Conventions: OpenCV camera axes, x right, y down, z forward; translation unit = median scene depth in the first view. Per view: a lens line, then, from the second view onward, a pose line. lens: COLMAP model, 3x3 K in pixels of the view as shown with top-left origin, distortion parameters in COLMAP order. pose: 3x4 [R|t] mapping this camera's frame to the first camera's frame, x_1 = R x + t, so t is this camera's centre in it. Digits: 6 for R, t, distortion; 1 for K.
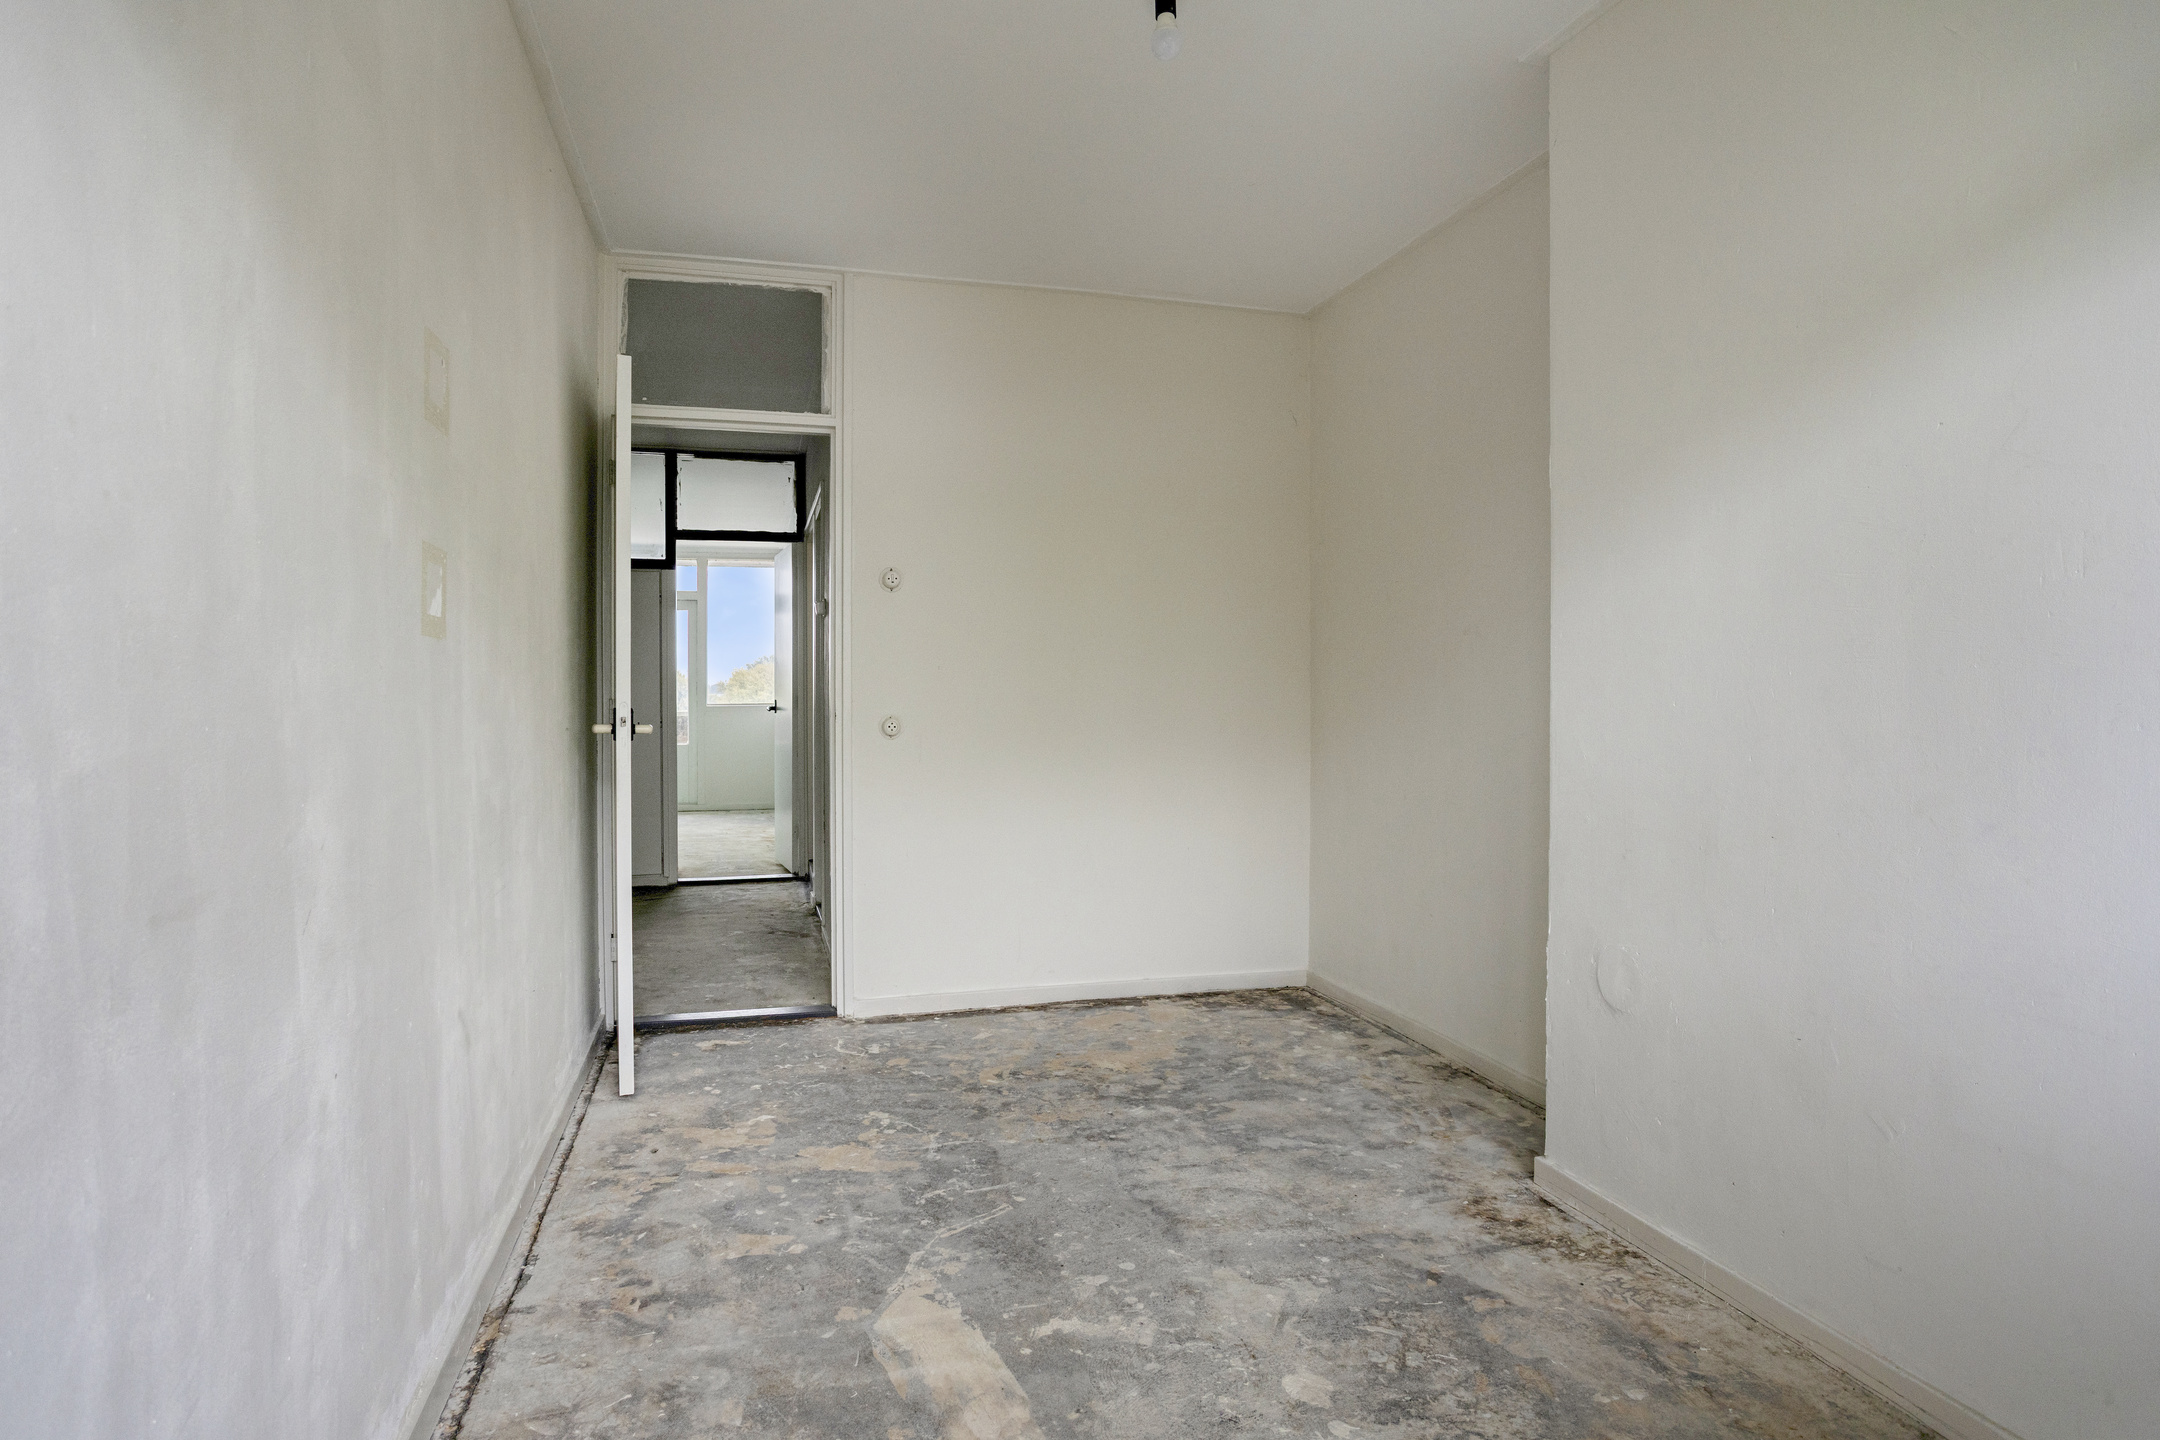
lens RADIAL K [[1193.9, 0, 1080.0], [0, 1193.9, 720.0], [0, 0, 1]] dist [0.000971, 0.000885]
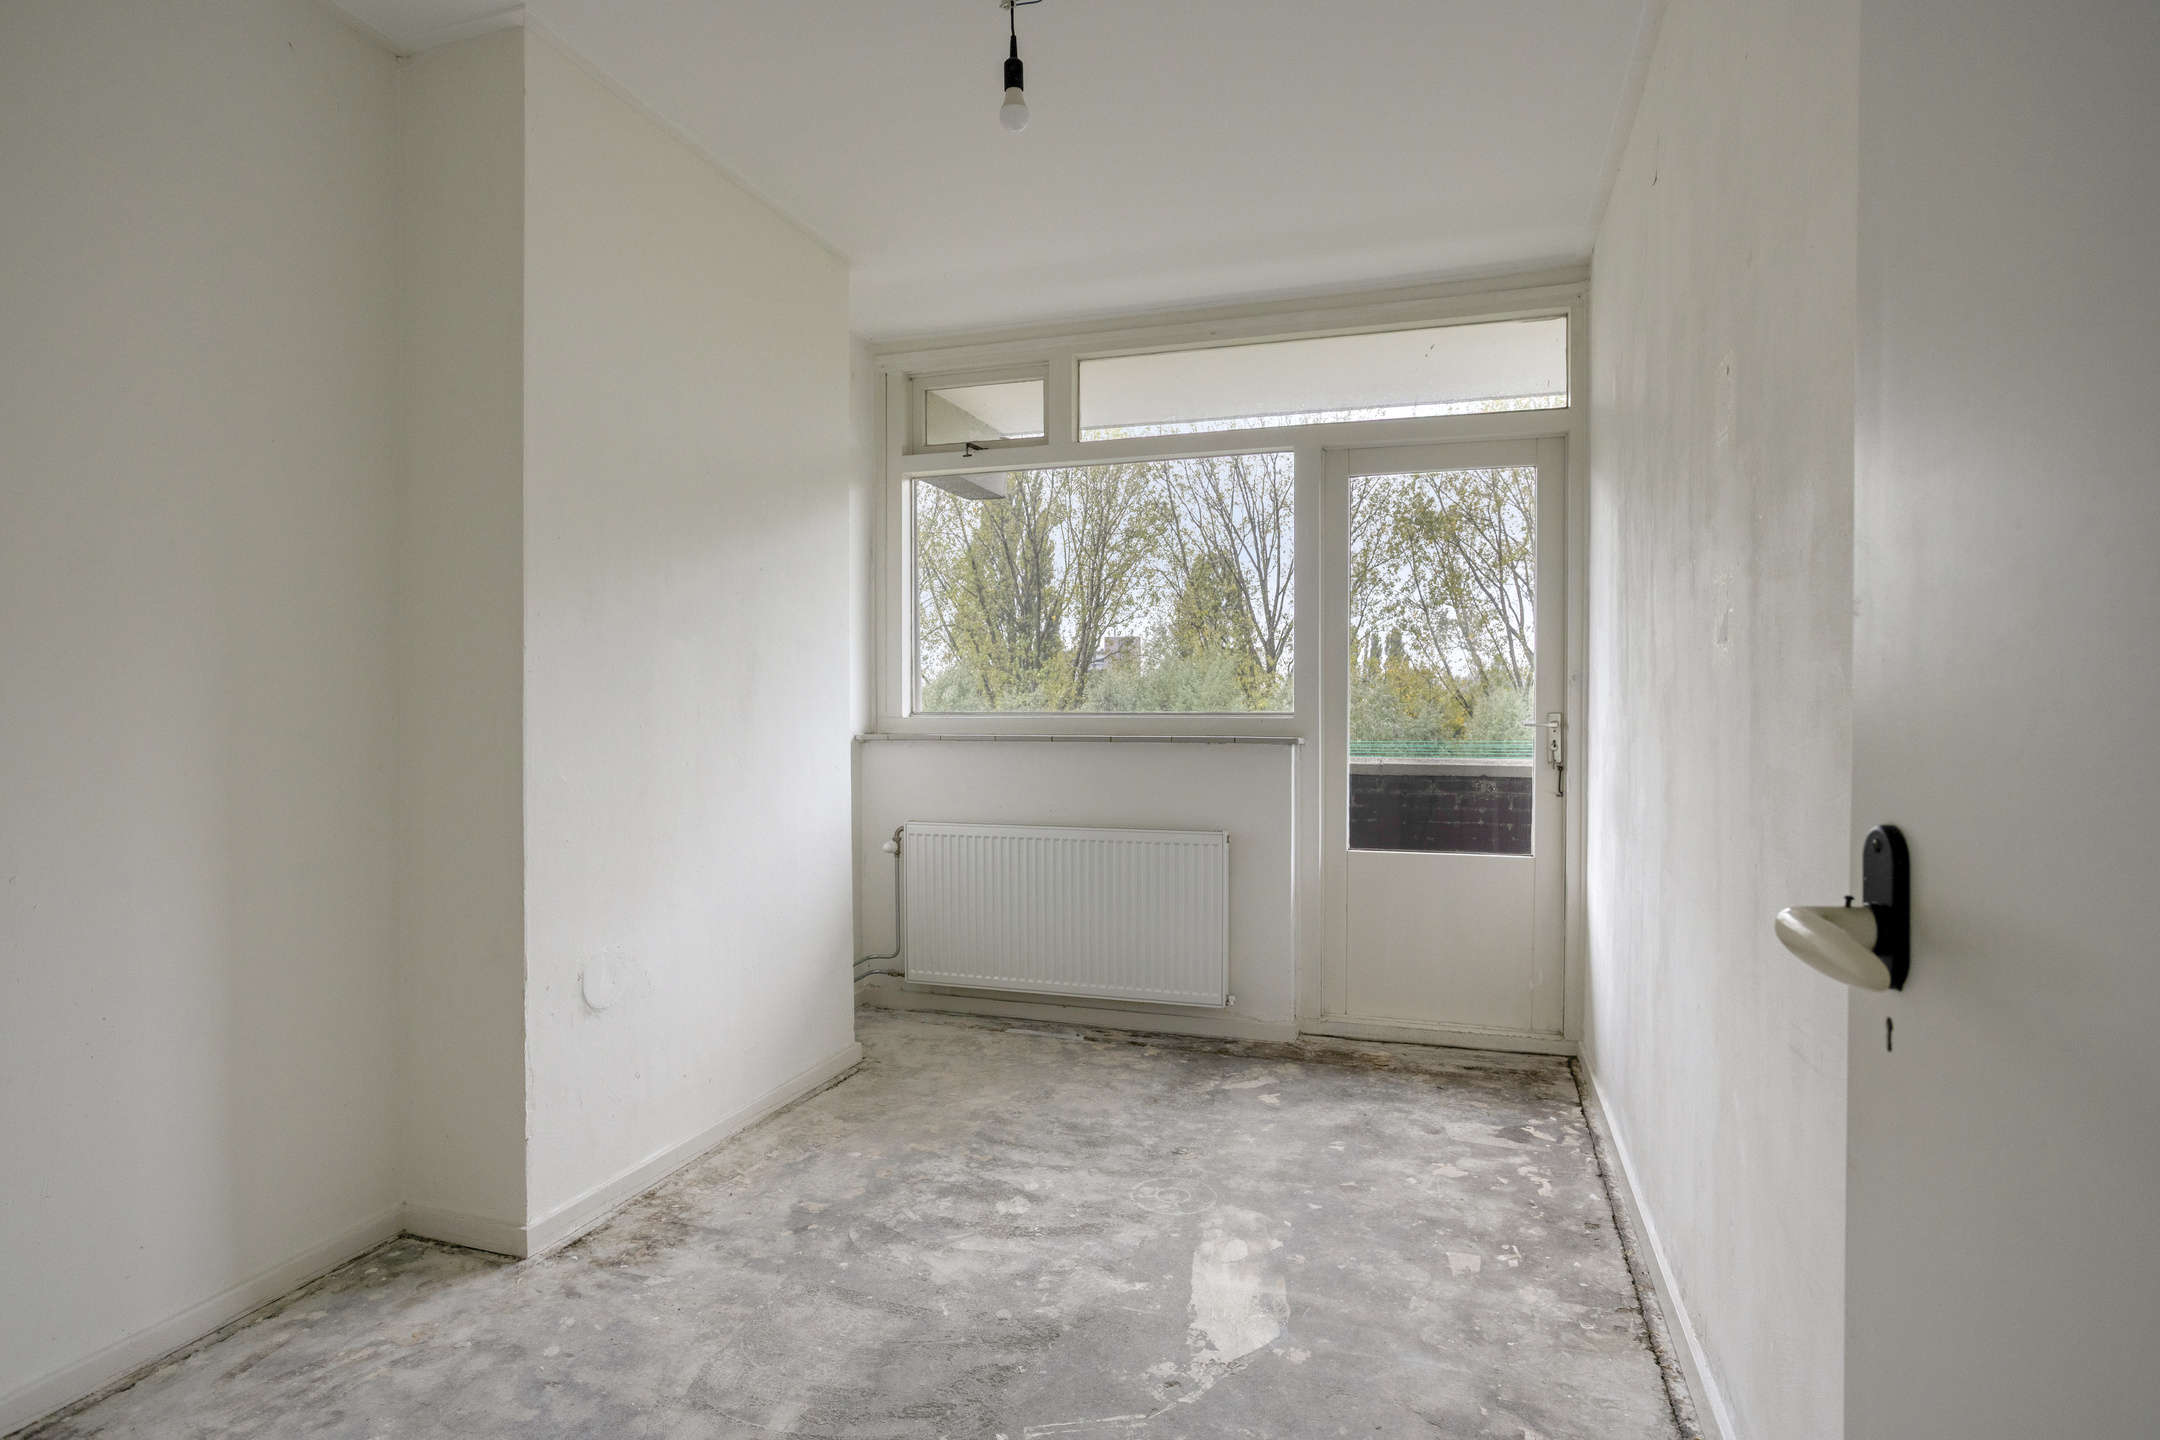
lens RADIAL K [[1193.9, 0, 1080.0], [0, 1193.9, 720.0], [0, 0, 1]] dist [0.000971, 0.000885]
pose [[-0.839660, -0.002913, 0.543105, -0.546666], [0.013021, 0.999590, 0.025493, -0.043581], [-0.542957, 0.028477, -0.839278, 1.812886]]
